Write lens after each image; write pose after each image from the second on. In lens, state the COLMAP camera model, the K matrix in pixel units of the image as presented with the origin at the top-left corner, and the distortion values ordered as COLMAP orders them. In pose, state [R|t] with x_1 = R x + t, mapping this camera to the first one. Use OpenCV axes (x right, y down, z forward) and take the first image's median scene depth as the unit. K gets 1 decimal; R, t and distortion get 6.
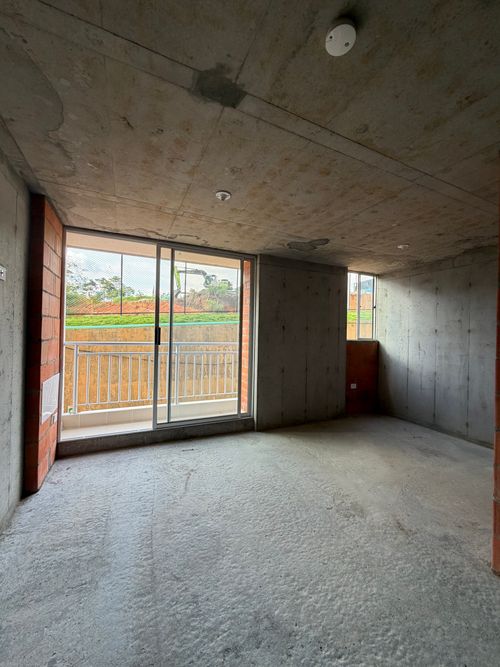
lens RADIAL K [[269.2, 0, 248.2], [0, 269.2, 331.7], [0, 0, 1]] dist [0.001208, 0.000158]
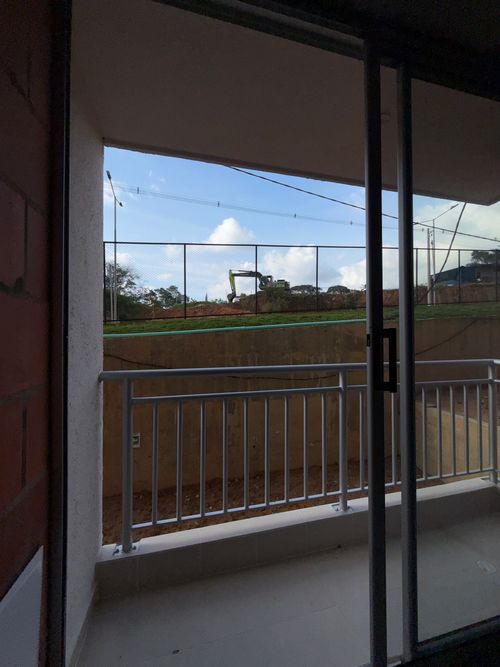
lens RADIAL K [[269.2, 0, 249.5], [0, 269.2, 331.1], [0, 0, 1]] dist [0.001208, 0.000158]
pose [[0.983278, -0.028113, -0.179926, -0.359106], [0.025549, 0.999537, -0.016550, -0.010719], [0.180308, 0.011676, 0.983541, 0.598430]]
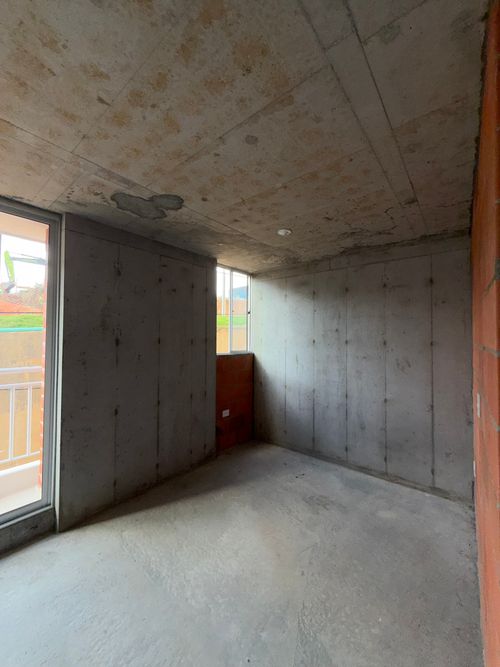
lens RADIAL K [[269.2, 0, 251.0], [0, 269.2, 332.4], [0, 0, 1]] dist [0.001208, 0.000158]
pose [[0.898308, -0.006236, 0.439321, 0.140880], [0.010539, 0.999917, -0.007358, -0.029070], [-0.439239, 0.011240, 0.898300, 0.323661]]
